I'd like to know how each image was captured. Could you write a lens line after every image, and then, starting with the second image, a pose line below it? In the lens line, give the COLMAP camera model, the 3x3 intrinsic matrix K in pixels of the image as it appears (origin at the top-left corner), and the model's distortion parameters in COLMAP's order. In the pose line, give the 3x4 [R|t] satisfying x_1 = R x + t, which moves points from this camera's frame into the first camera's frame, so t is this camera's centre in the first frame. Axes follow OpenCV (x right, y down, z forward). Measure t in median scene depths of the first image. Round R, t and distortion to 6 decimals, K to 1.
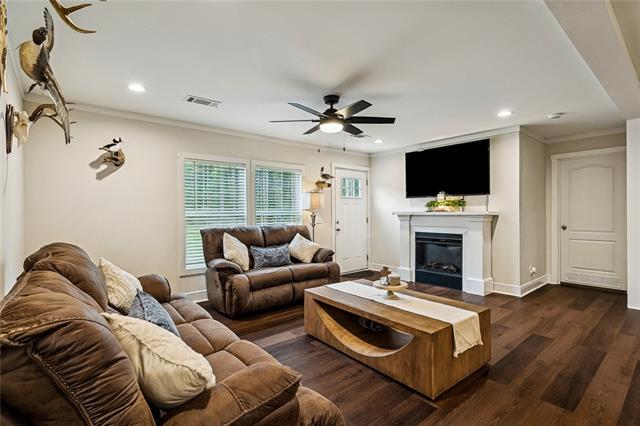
lens RADIAL K [[308.6, 0, 321.1], [0, 308.6, 210.1], [0, 0, 1]] dist [0.002463, 0.000381]
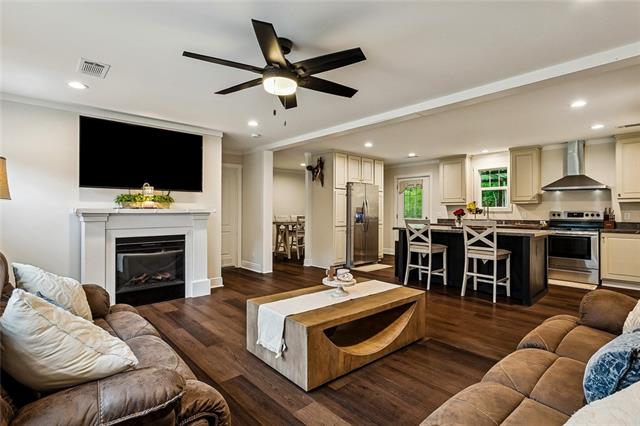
lens RADIAL K [[308.6, 0, 321.1], [0, 308.6, 210.1], [0, 0, 1]] dist [0.002463, 0.000381]
pose [[-0.031943, 0.005362, 0.999475, -0.452592], [-0.009846, 0.999935, -0.005679, 0.008678], [-0.999441, -0.010023, -0.031888, 0.634725]]
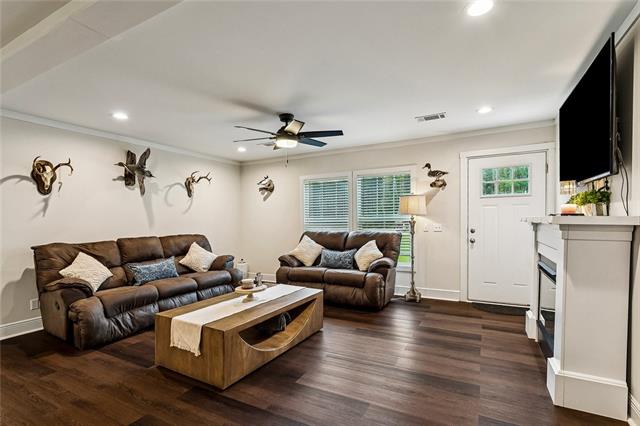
lens RADIAL K [[307.0, 0, 319.9], [0, 307.0, 221.0], [0, 0, 1]] dist [0.000829, 0.000127]
pose [[0.370319, 0.004150, -0.928895, 0.751882], [0.017998, 0.999770, 0.011642, 0.000288], [0.928730, -0.021030, 0.370159, 0.482675]]
